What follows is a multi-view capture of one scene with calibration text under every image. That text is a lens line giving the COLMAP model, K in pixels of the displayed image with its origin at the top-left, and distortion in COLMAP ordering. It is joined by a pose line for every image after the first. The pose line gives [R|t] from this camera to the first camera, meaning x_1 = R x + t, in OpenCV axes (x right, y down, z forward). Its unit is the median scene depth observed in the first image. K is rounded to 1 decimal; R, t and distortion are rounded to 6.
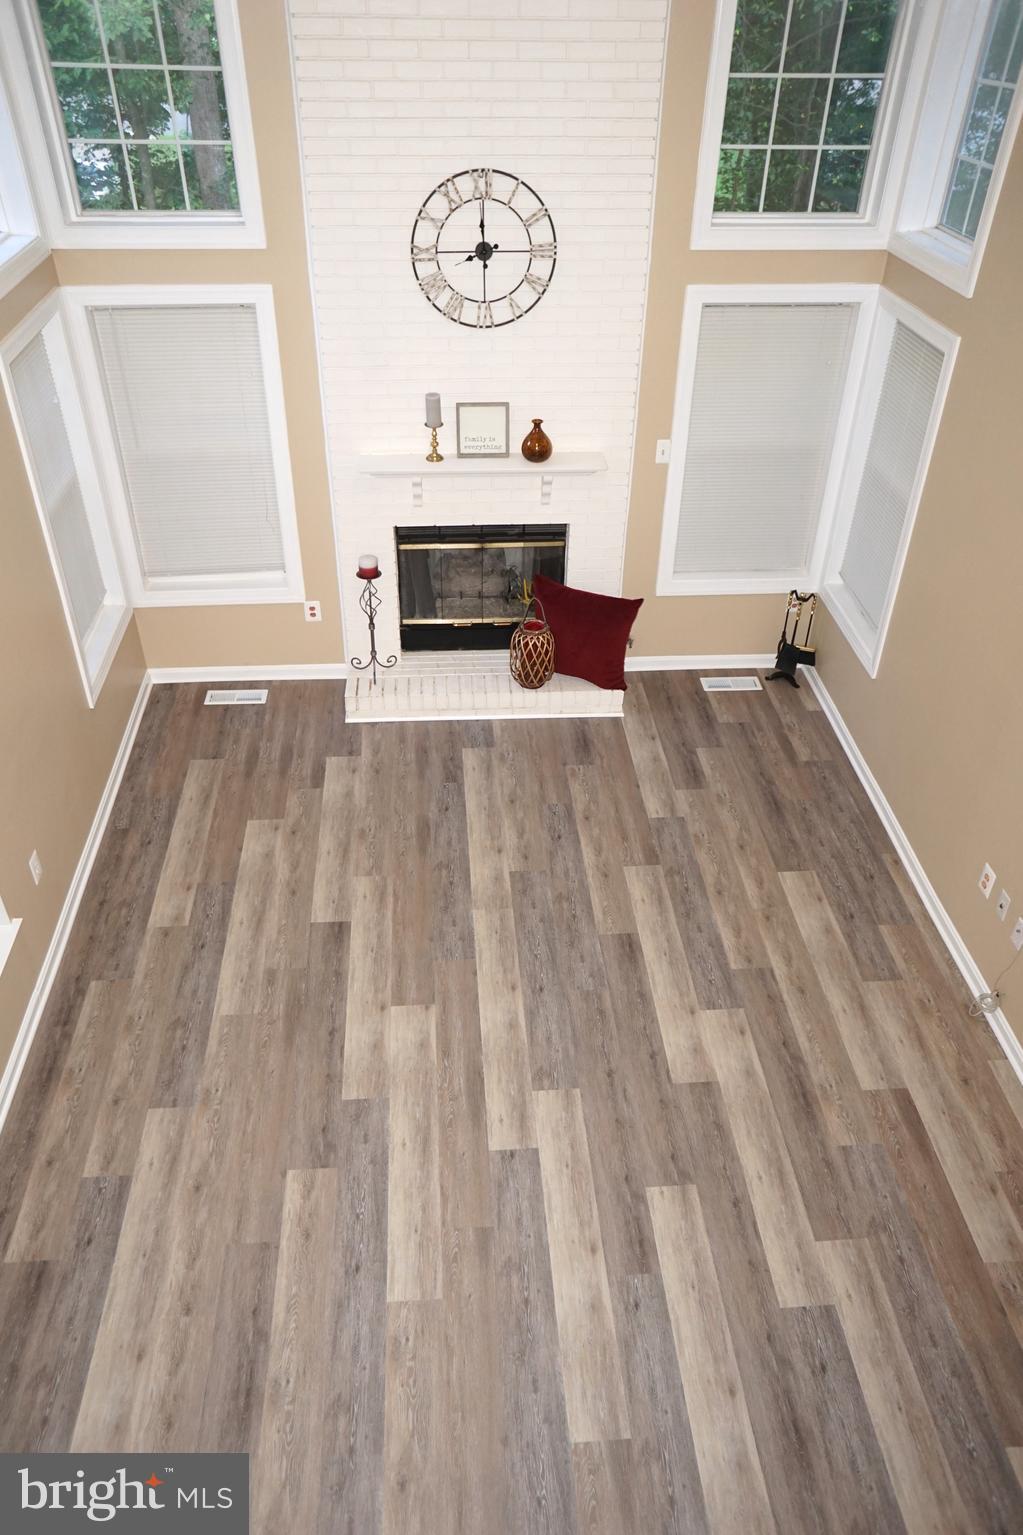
lens RADIAL K [[1077.8, 0, 508.3], [0, 1077.8, 782.6], [0, 0, 1]] dist [-0.060439, 0.096940]
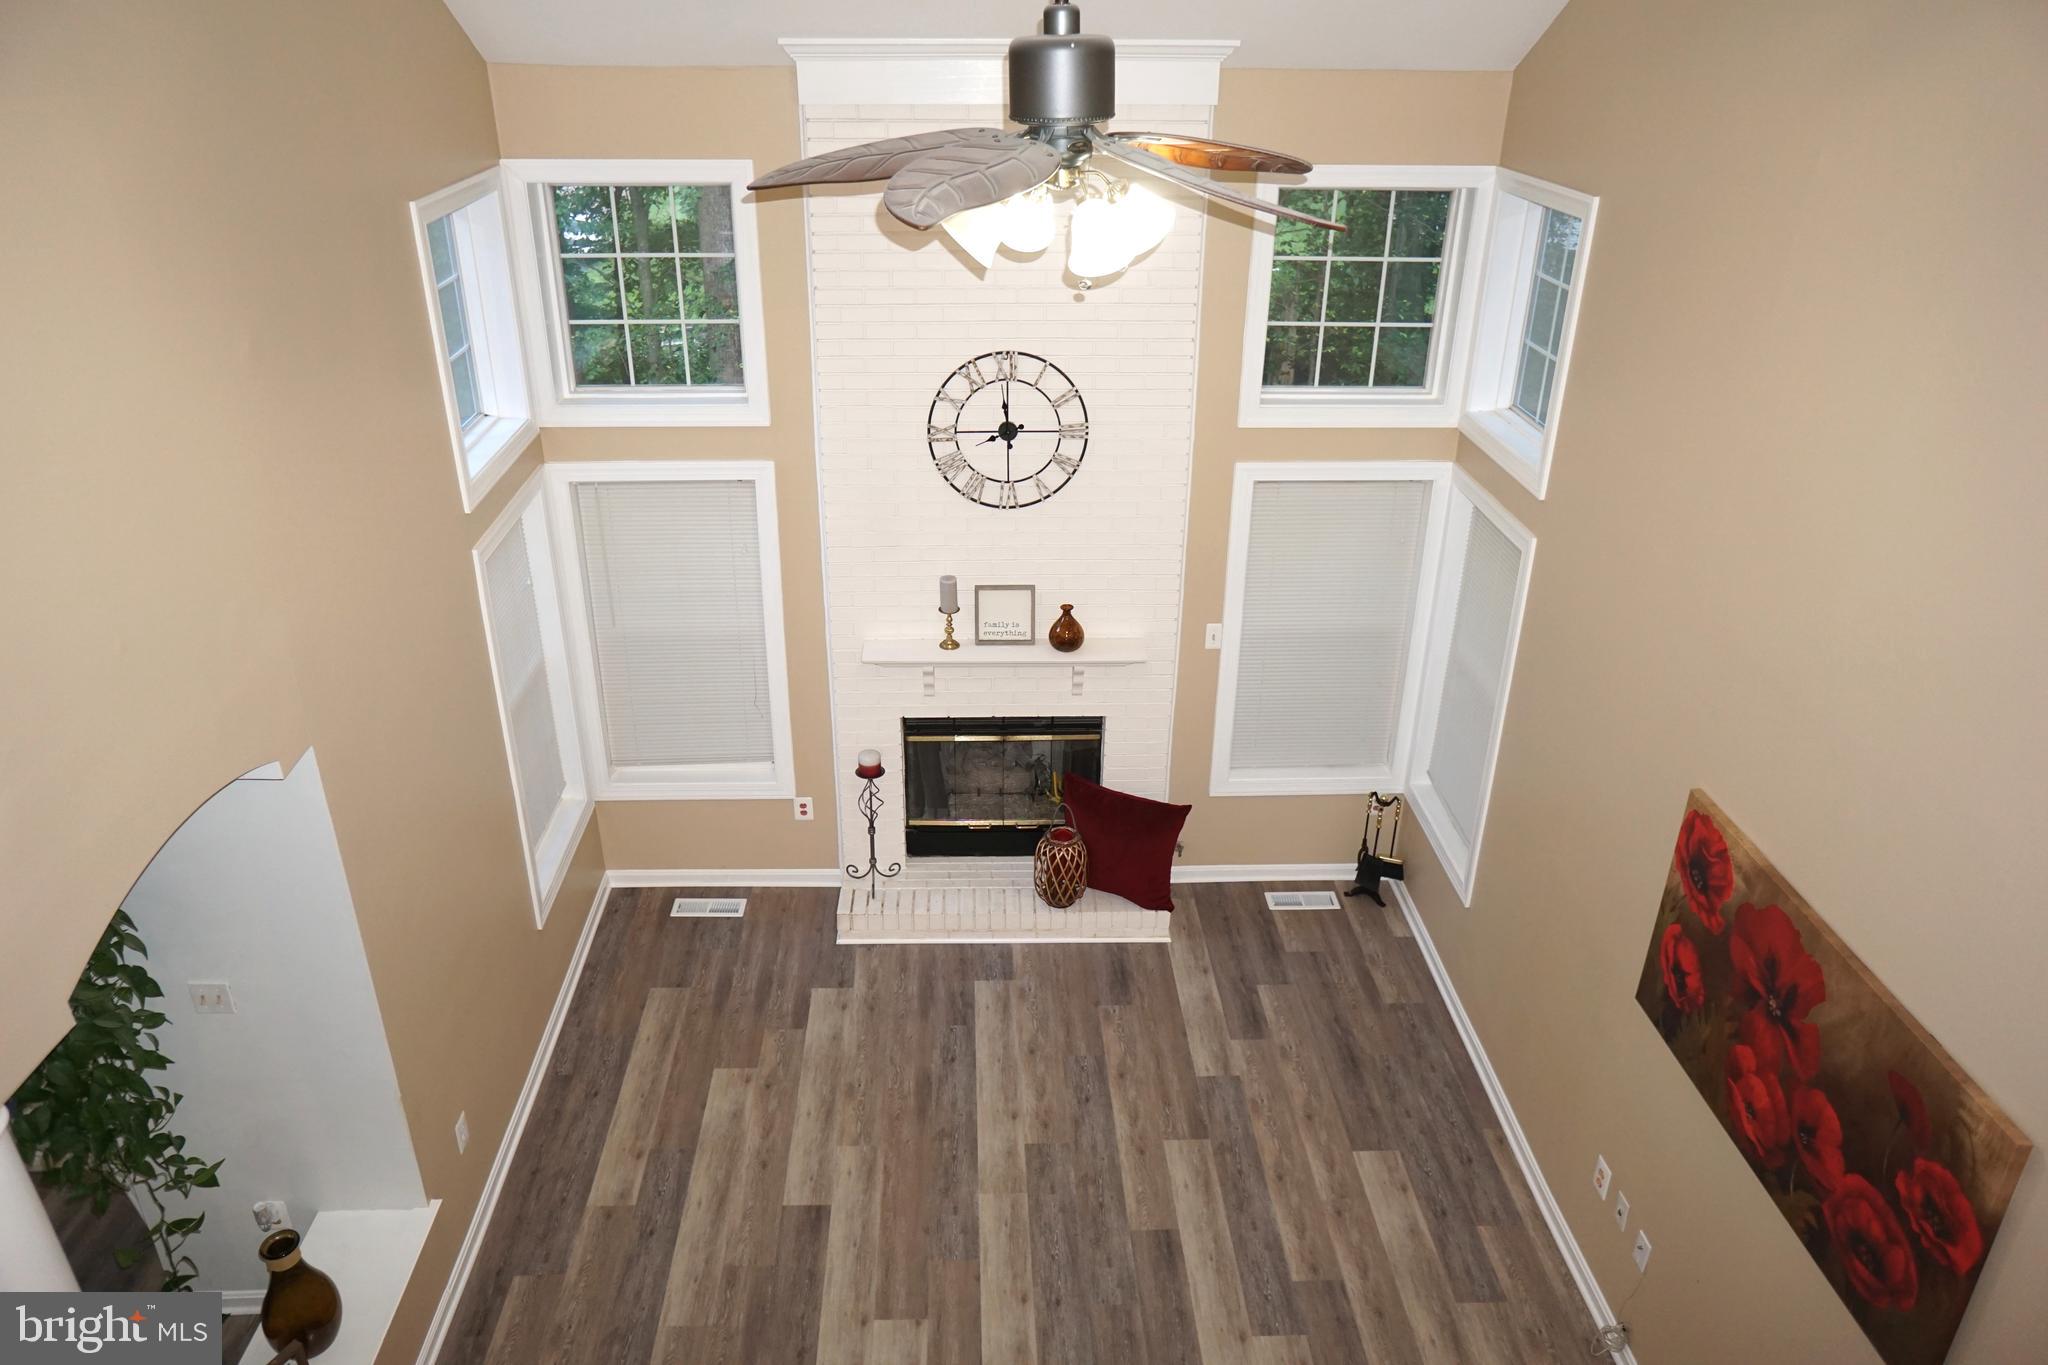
lens RADIAL K [[1388.1, 0, 1010.7], [0, 1388.1, 676.3], [0, 0, 1]] dist [-0.064017, 0.092915]
pose [[0.999311, 0.012409, -0.034965, 0.023129], [-0.019002, 0.980606, -0.195069, -0.064193], [0.031866, 0.195599, 0.980166, -0.111212]]
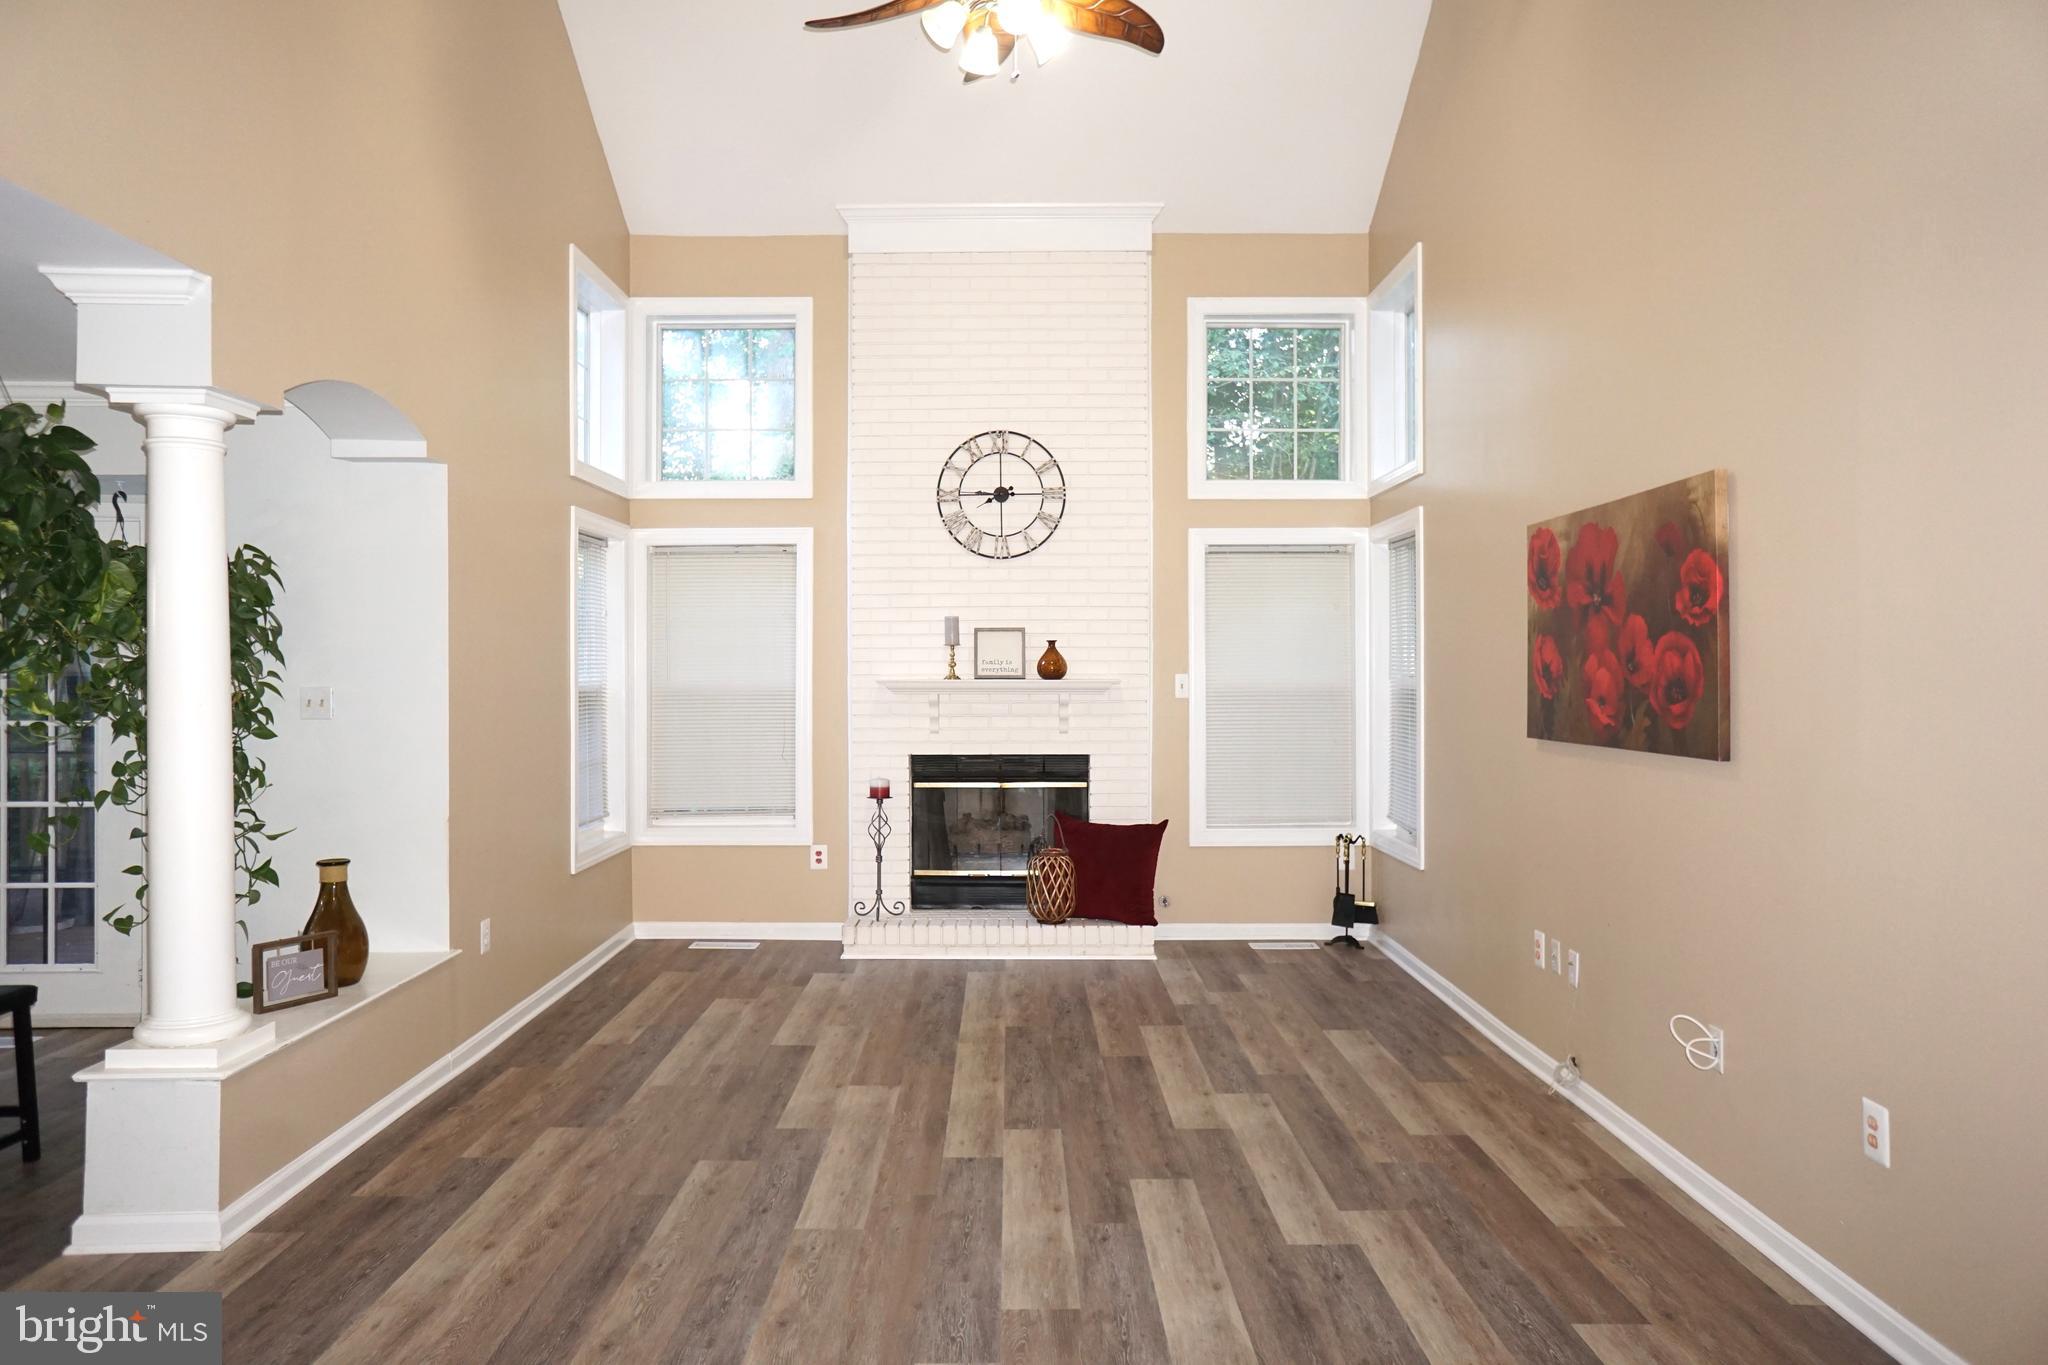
lens RADIAL K [[1388.1, 0, 1010.7], [0, 1388.1, 676.3], [0, 0, 1]] dist [-0.064017, 0.092915]
pose [[0.997302, -0.012742, -0.072291, 0.090813], [-0.033726, 0.795184, -0.605430, 0.544625], [0.065199, 0.606235, 0.792609, -0.047325]]
